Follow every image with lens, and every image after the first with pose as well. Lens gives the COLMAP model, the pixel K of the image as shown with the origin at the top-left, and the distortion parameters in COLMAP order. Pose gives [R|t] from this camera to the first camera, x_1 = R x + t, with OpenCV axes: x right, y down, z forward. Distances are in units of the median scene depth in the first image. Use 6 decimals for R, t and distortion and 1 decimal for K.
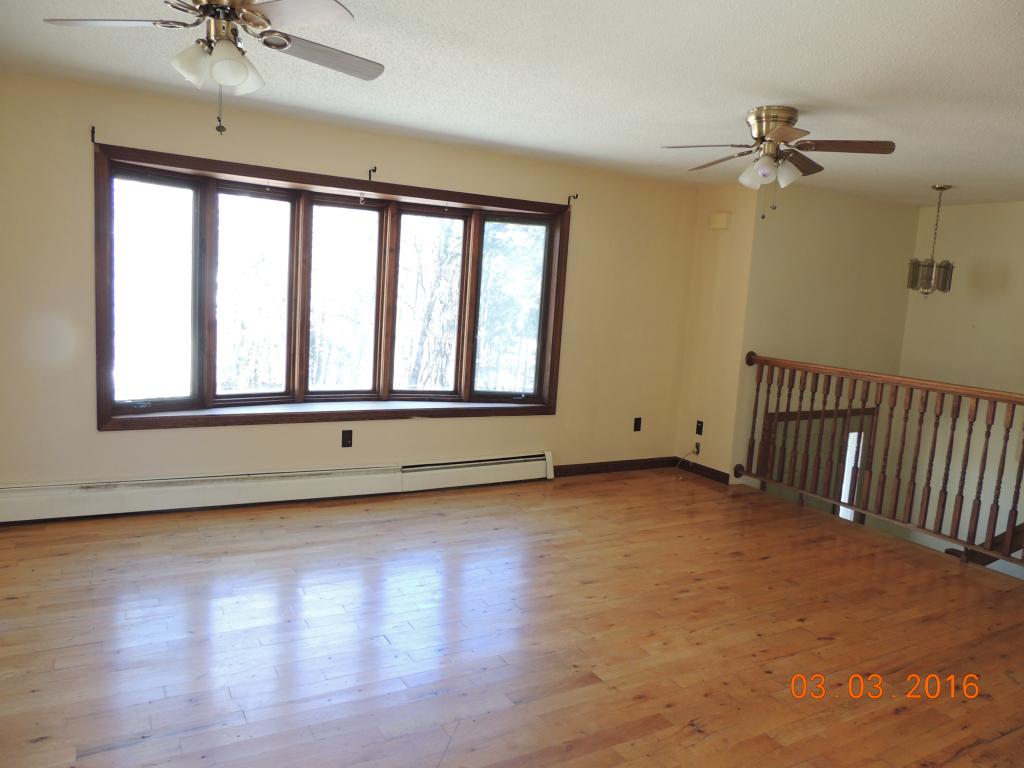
lens RADIAL K [[738.1, 0, 512.0], [0, 738.1, 384.0], [0, 0, 1]] dist [-0.022737, -0.000287]
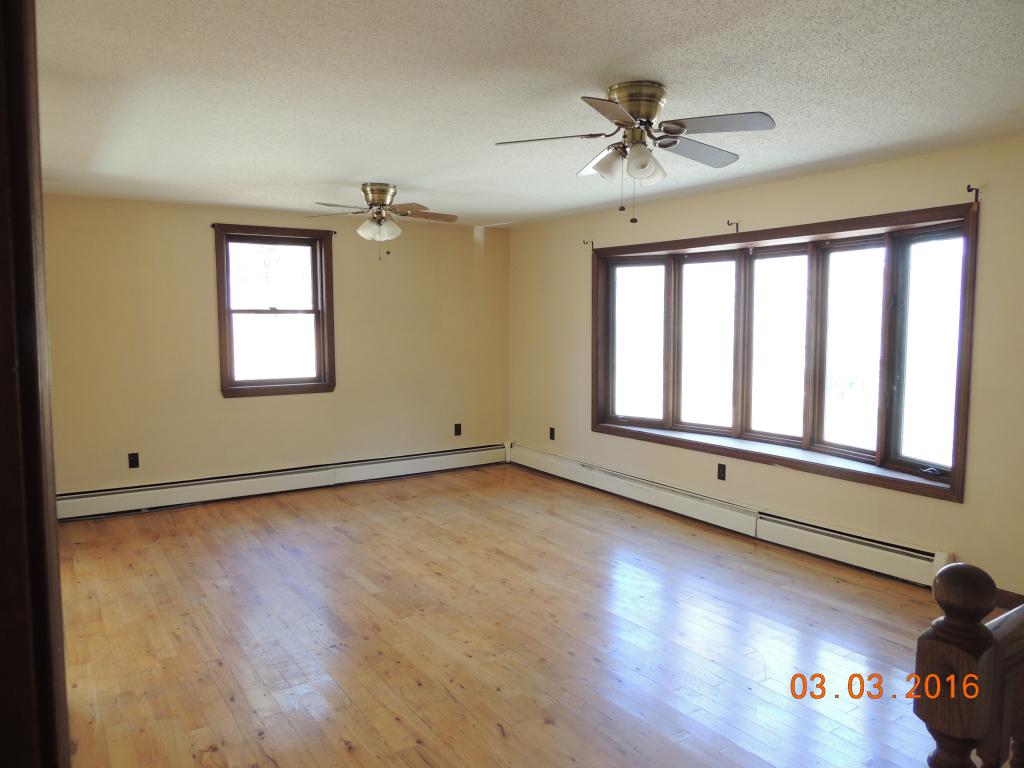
lens RADIAL K [[738.1, 0, 512.0], [0, 738.1, 384.0], [0, 0, 1]] dist [-0.022737, -0.000287]
pose [[0.053107, 0.019736, -0.998394, 0.849408], [-0.128298, 0.991653, 0.012779, -0.028119], [0.990313, 0.127413, 0.055196, 0.633555]]
